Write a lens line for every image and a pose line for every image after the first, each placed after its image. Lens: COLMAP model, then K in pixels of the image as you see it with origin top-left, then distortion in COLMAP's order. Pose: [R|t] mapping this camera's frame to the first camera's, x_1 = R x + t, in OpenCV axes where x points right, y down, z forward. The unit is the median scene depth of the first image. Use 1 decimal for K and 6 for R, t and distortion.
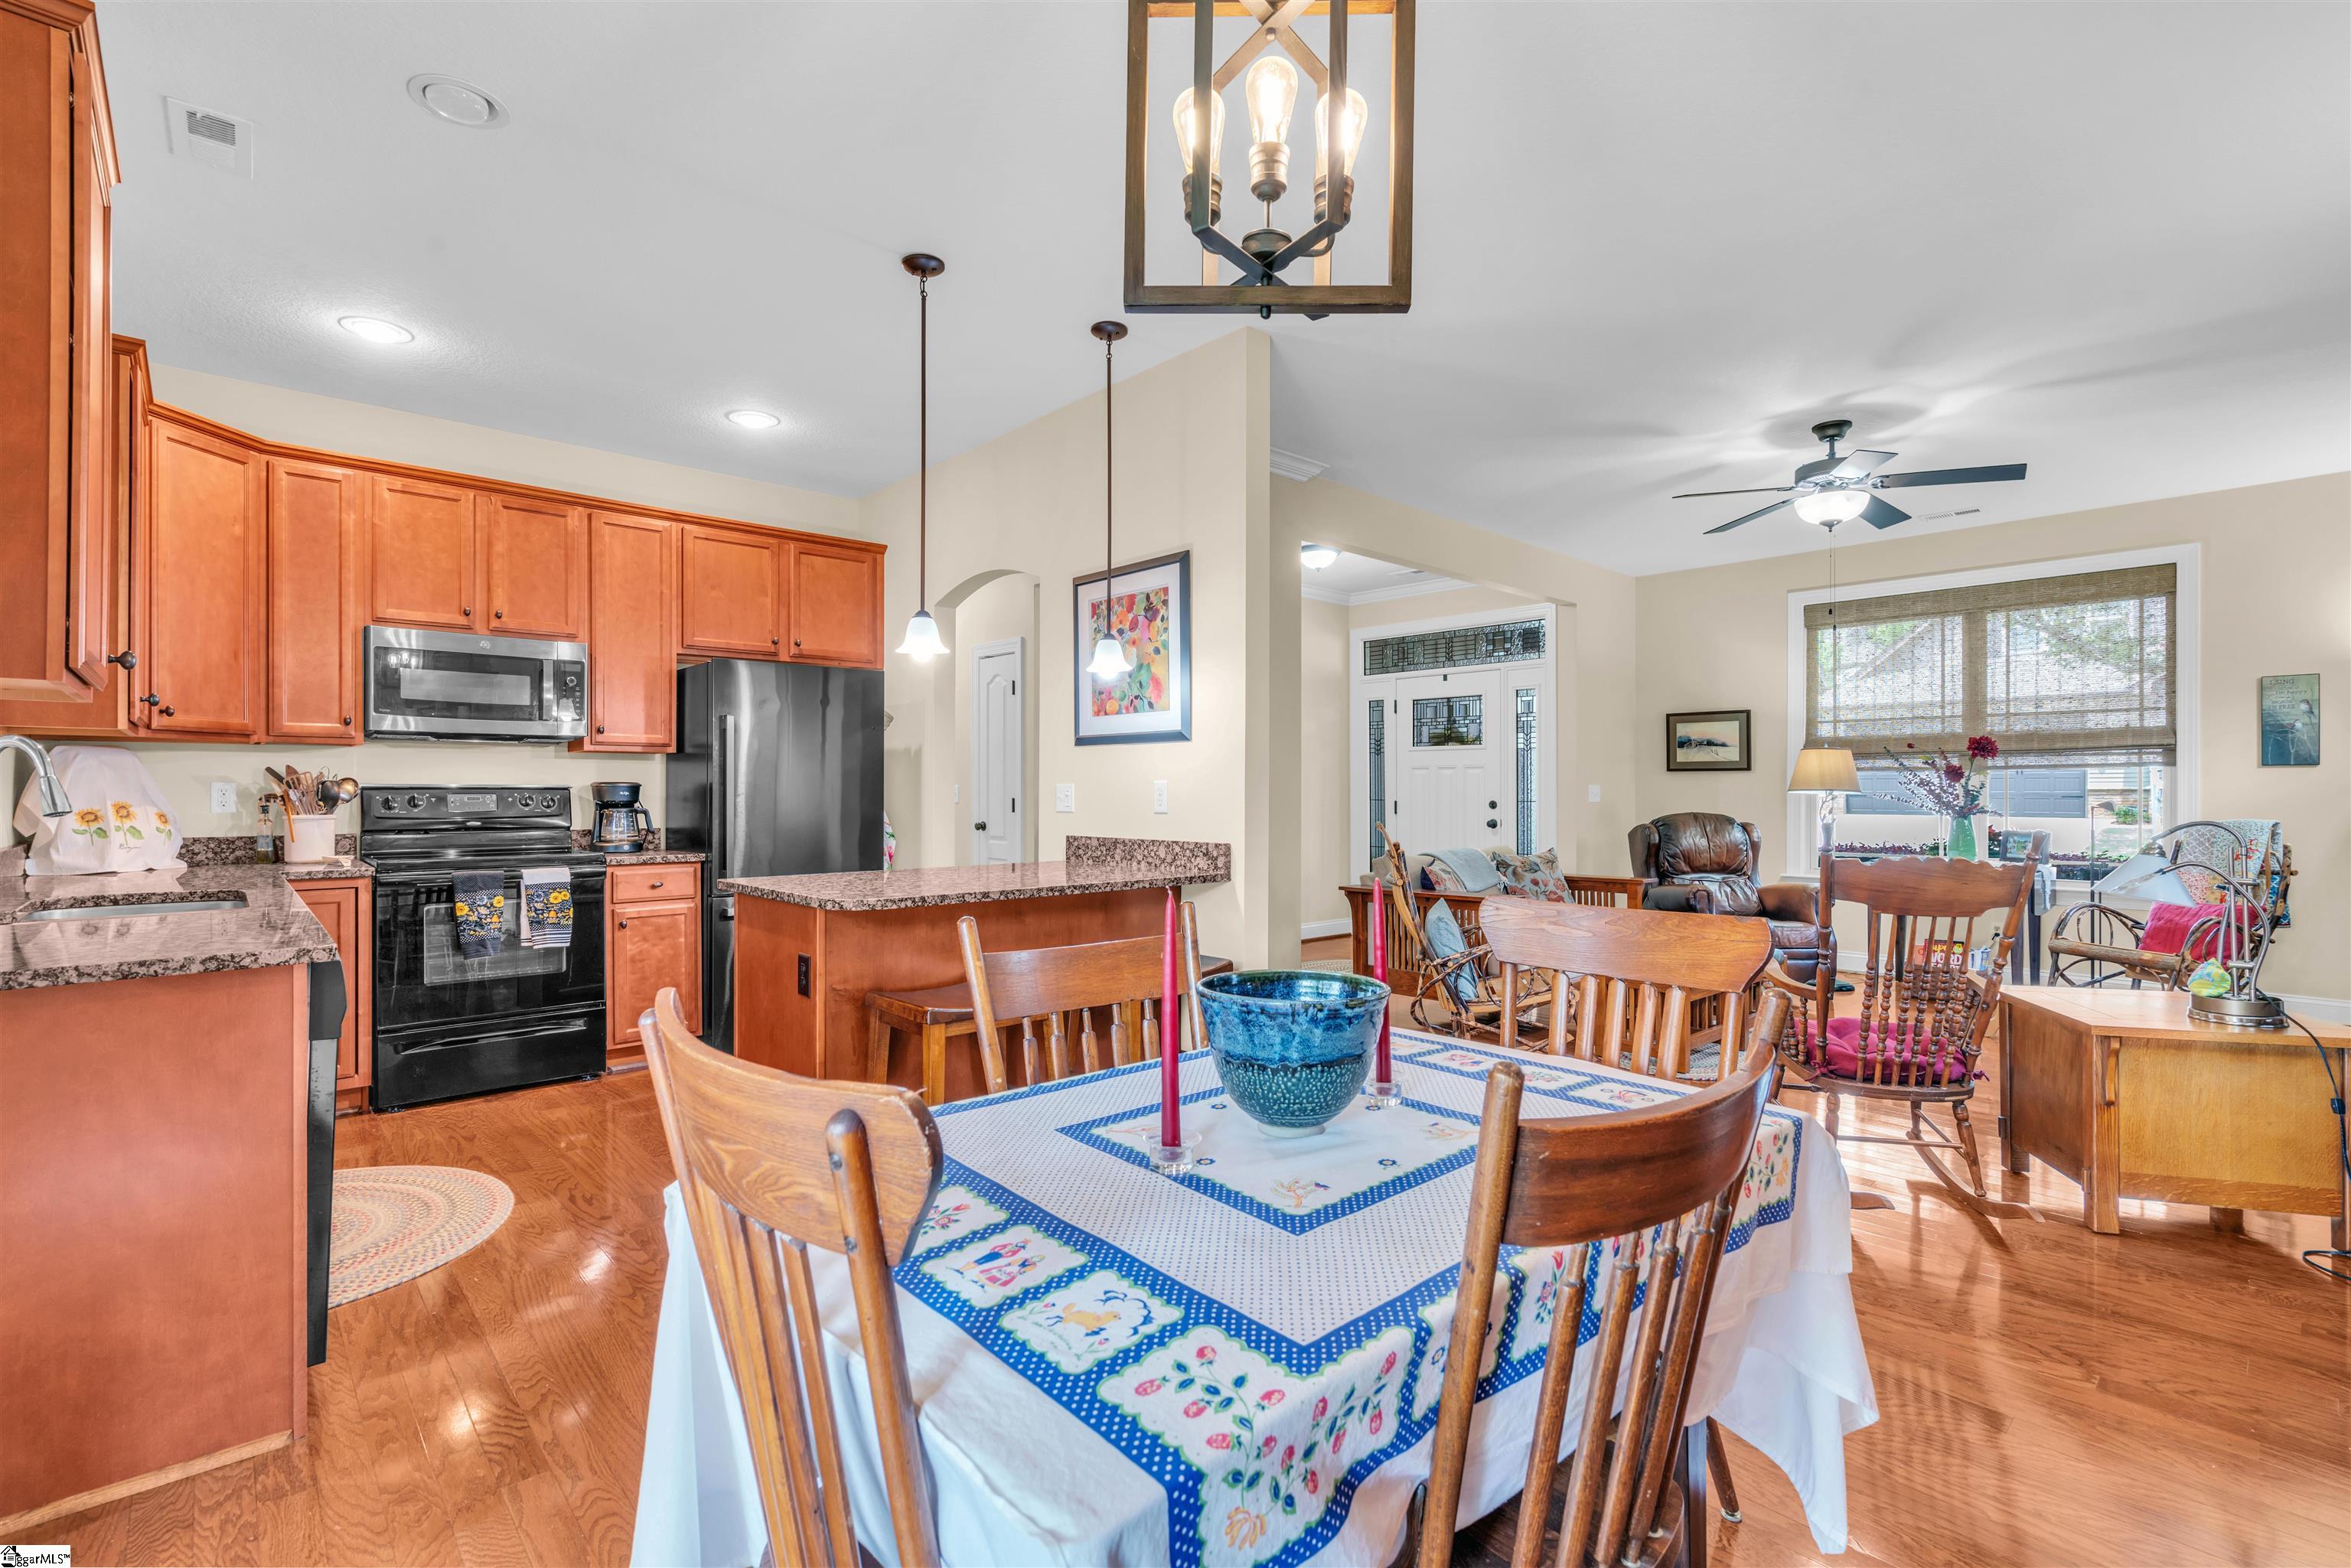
lens RADIAL K [[1052.3, 0, 1170.8], [0, 1052.3, 790.0], [0, 0, 1]] dist [-0.005161, 0.001250]
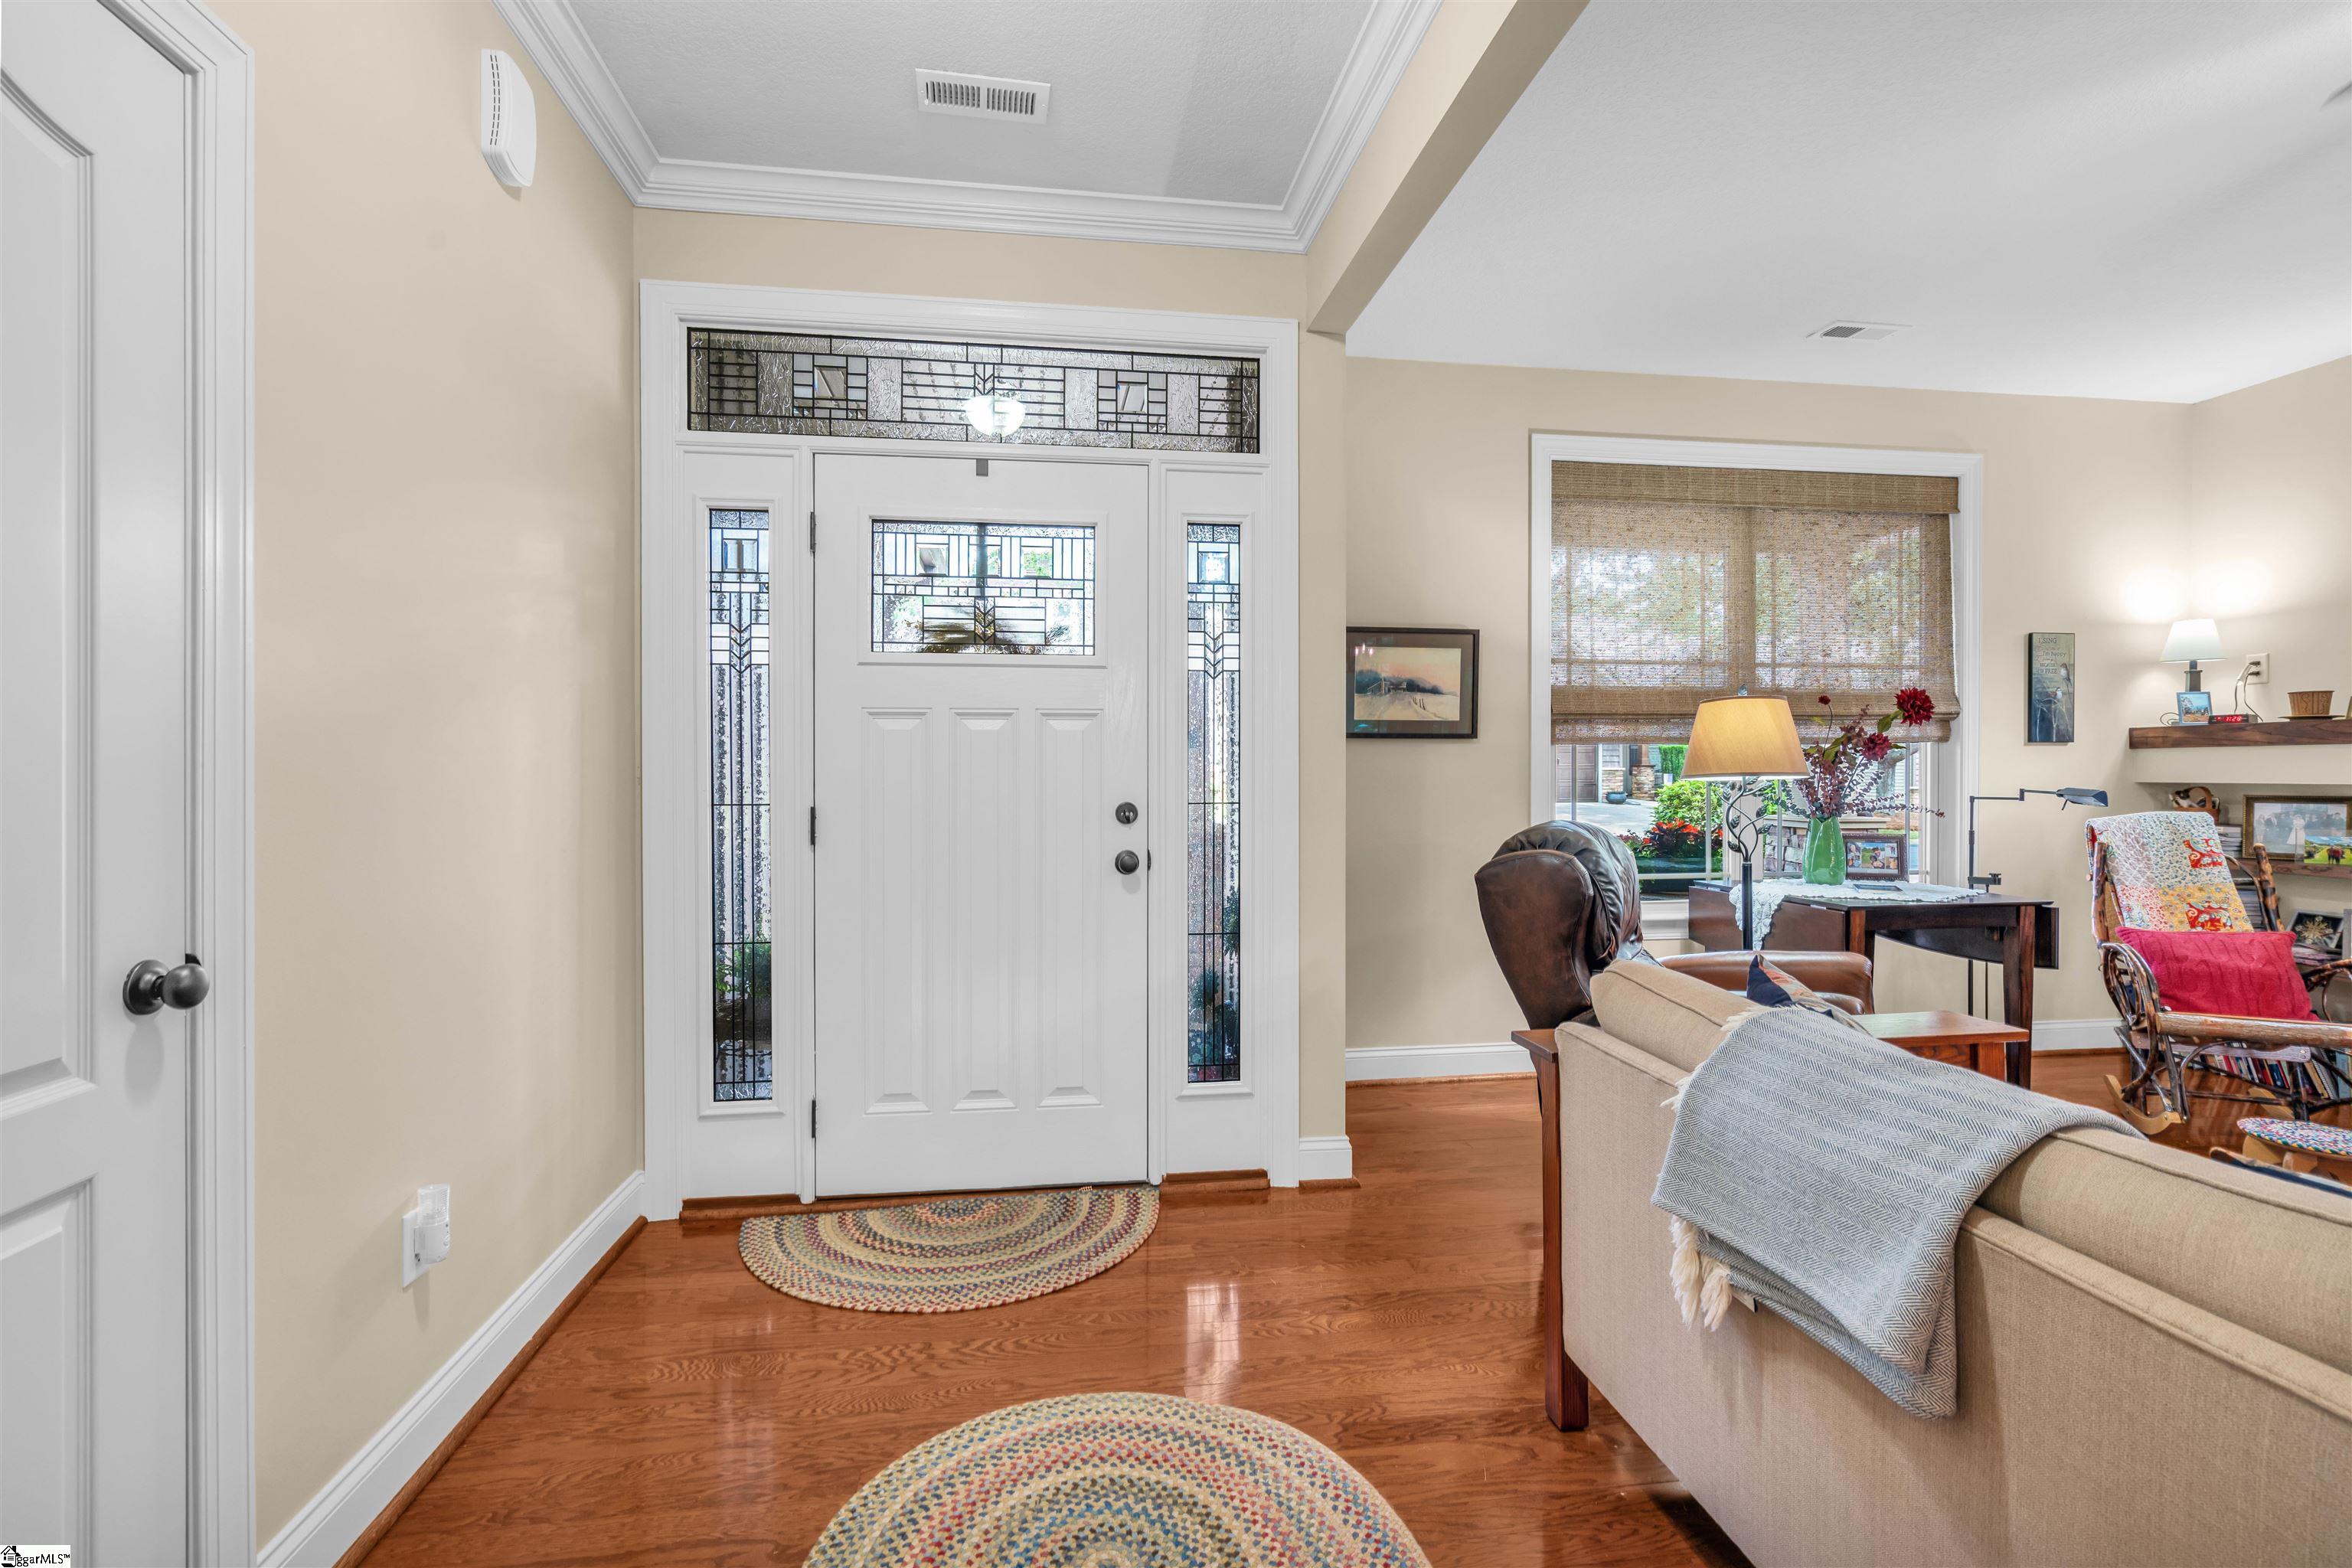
lens RADIAL K [[1048.8, 0, 1168.8], [0, 1048.8, 776.9], [0, 0, 1]] dist [-0.010463, 0.005136]
pose [[0.569201, -0.005696, 0.822178, -0.001693], [0.001225, 0.999981, 0.006080, -0.002785], [-0.822197, -0.002454, 0.569197, 1.252469]]
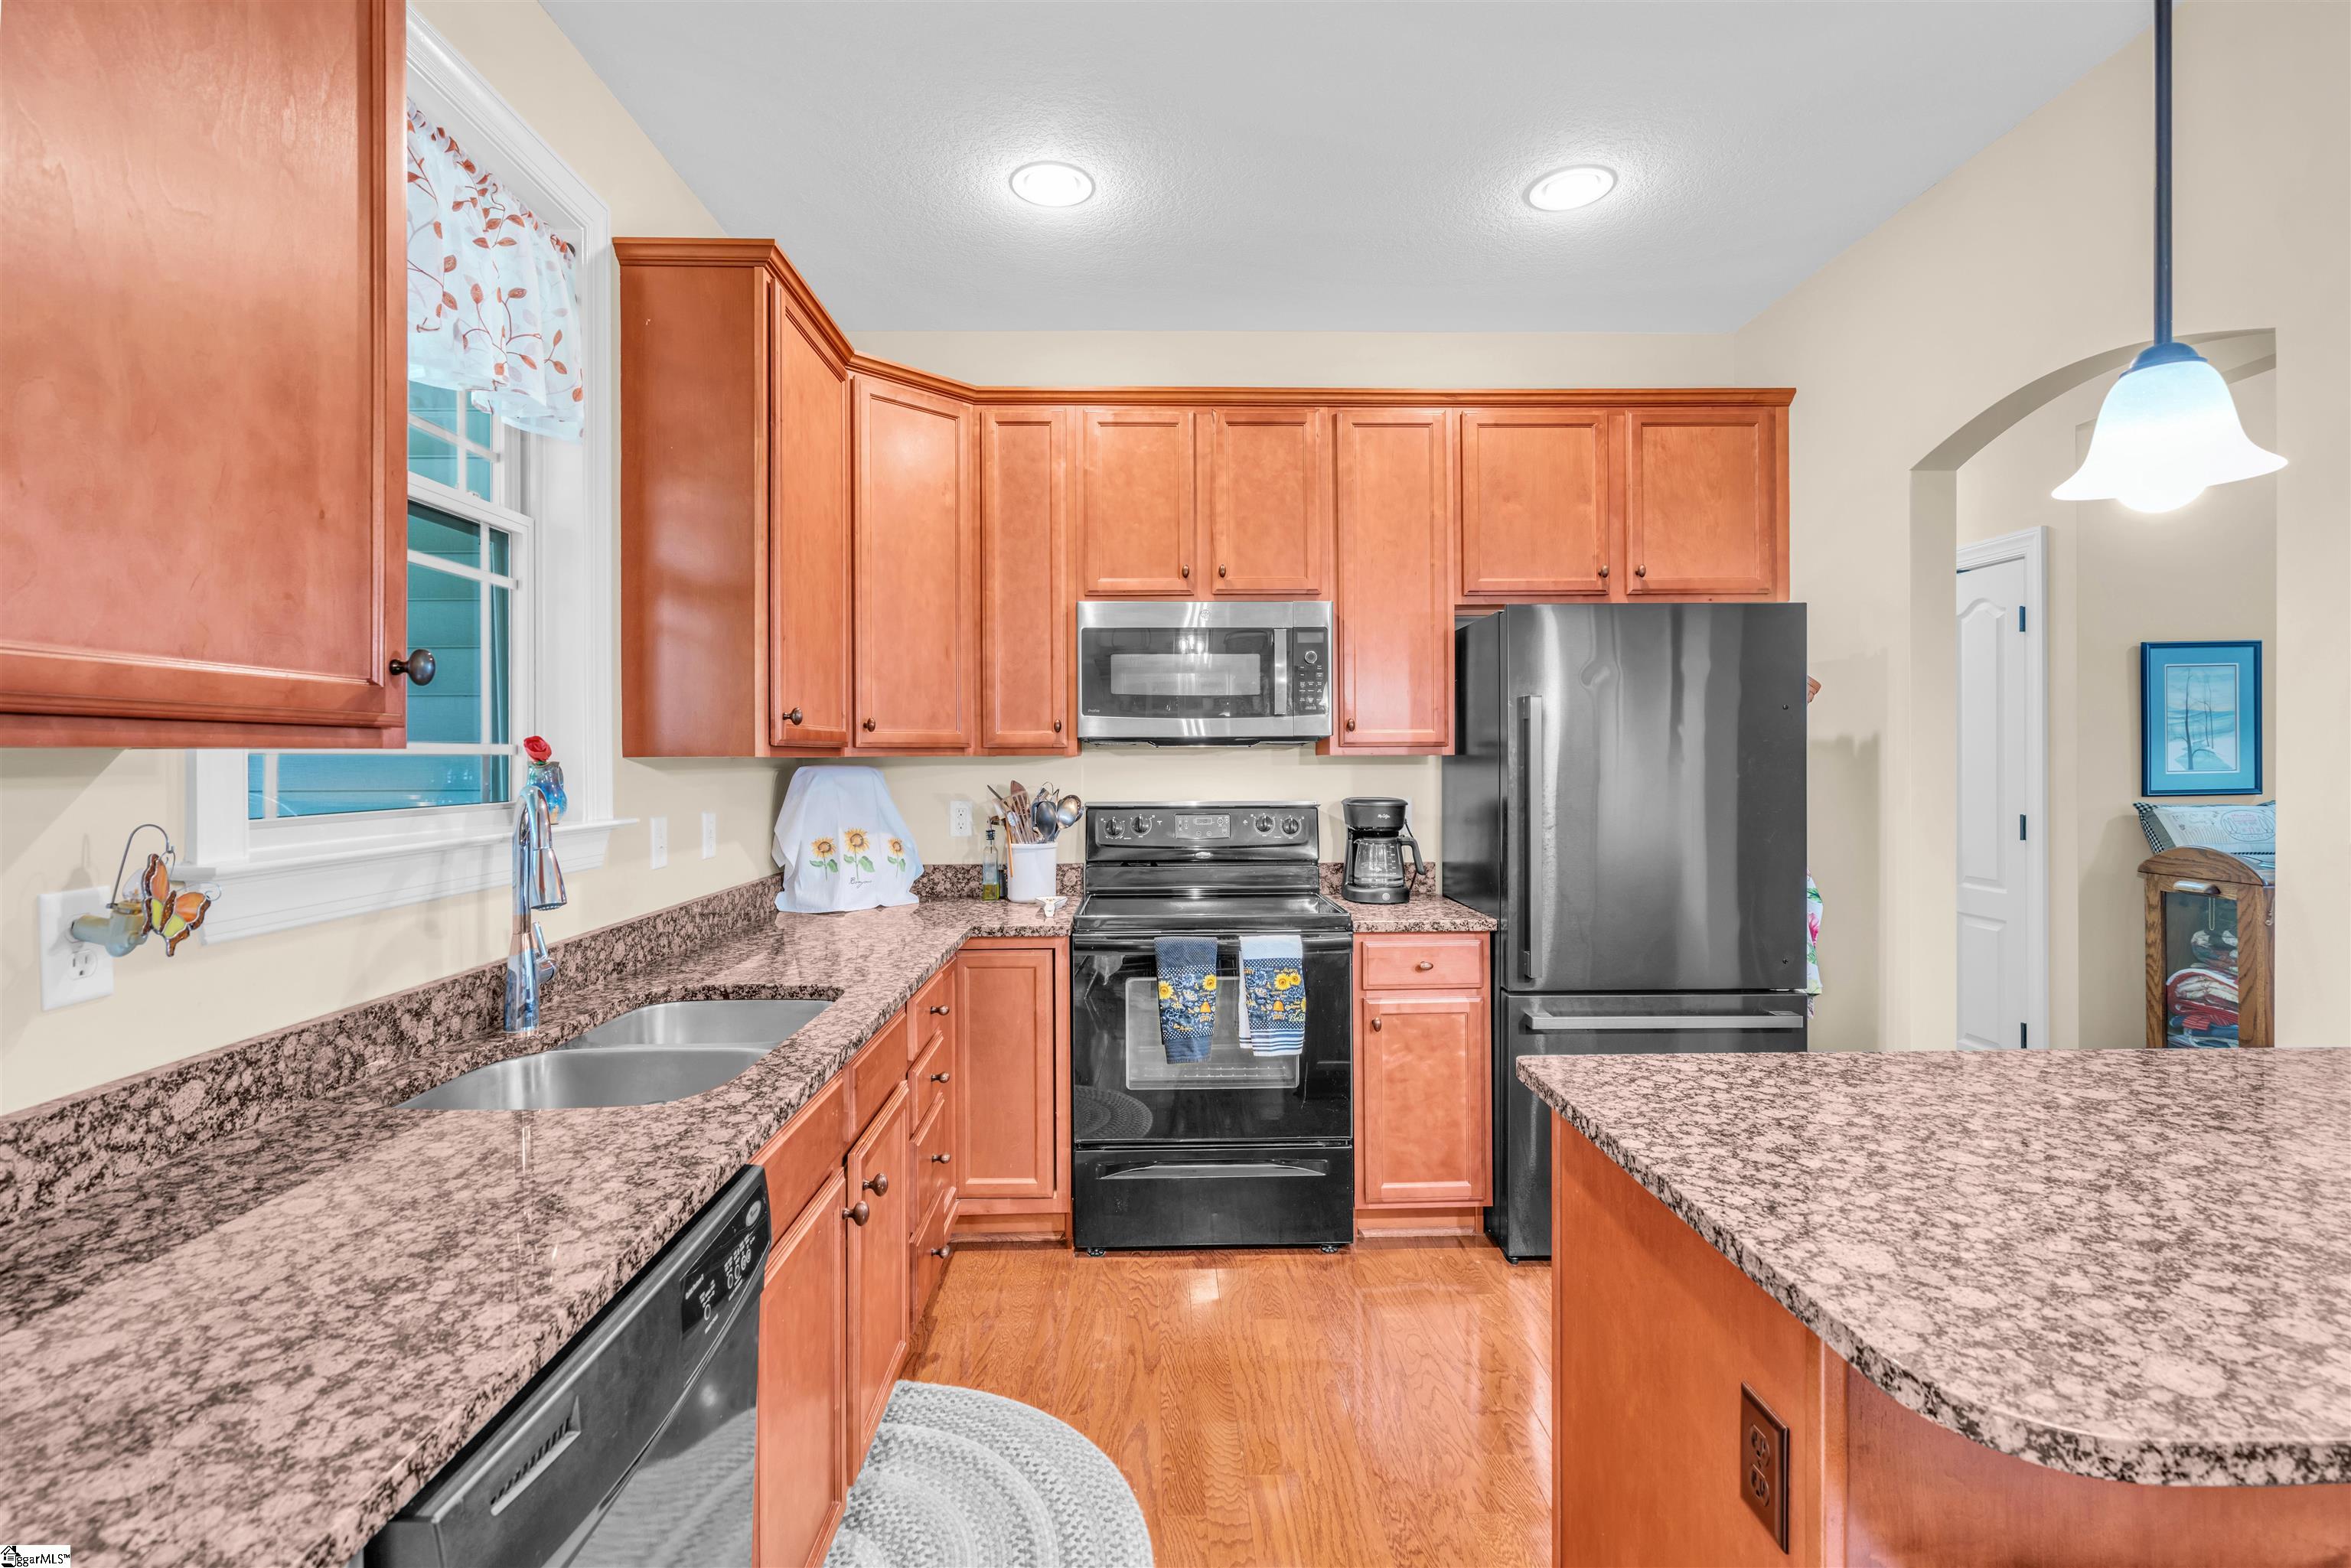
lens RADIAL K [[1068.1, 0, 1169.2], [0, 1068.1, 756.8], [0, 0, 1]] dist [-0.004301, 0.000621]
pose [[0.751085, -0.005566, -0.660182, -0.165356], [0.004882, 0.999984, -0.002877, -0.034065], [0.660187, -0.001062, 0.751100, 0.384831]]
